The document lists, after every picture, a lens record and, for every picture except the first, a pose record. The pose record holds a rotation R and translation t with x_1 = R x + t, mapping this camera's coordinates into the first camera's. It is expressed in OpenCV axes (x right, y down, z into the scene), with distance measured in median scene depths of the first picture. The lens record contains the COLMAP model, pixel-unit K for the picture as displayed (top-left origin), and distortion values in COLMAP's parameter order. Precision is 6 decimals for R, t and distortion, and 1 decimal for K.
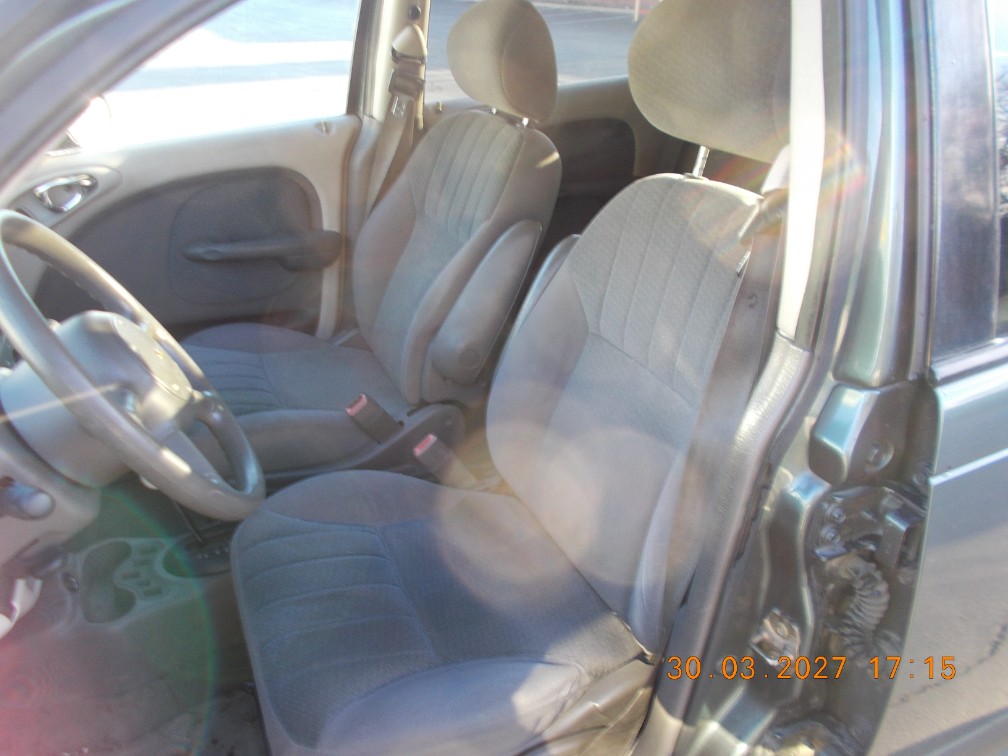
lens RADIAL K [[793.4, 0, 506.9], [0, 793.4, 374.3], [0, 0, 1]] dist [0.030160, 0.003398]
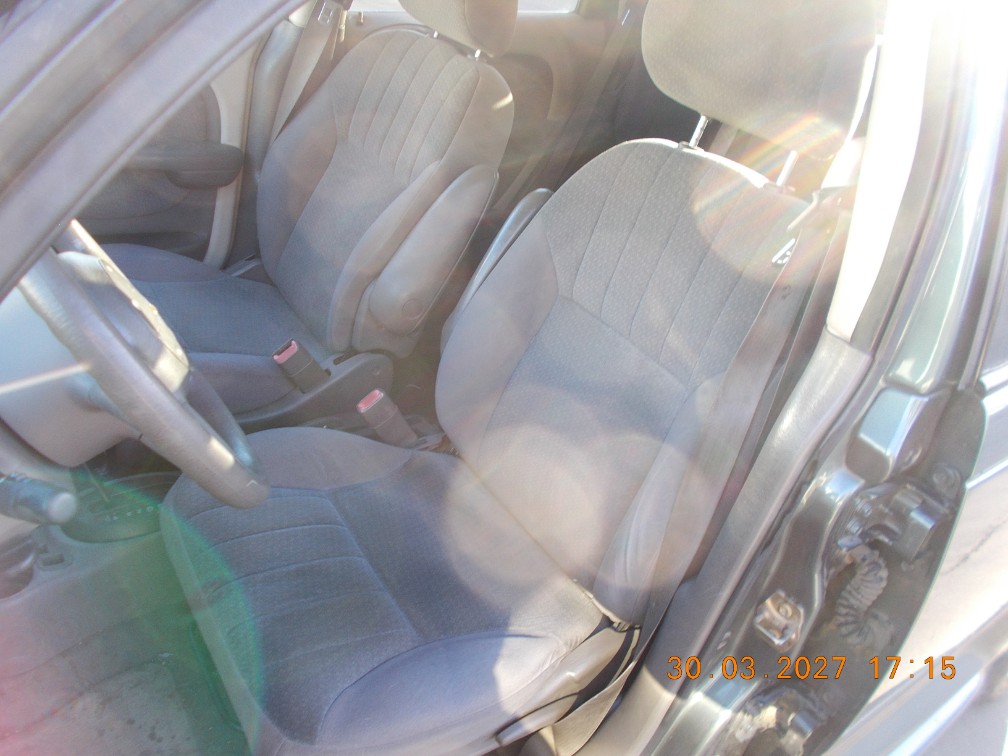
lens RADIAL K [[793.4, 0, 506.9], [0, 793.4, 374.3], [0, 0, 1]] dist [0.030160, 0.003398]
pose [[0.972462, 0.041792, 0.229285, -0.203980], [-0.063588, 0.994043, 0.088511, -0.044122], [-0.224220, -0.100653, 0.969327, 0.077226]]
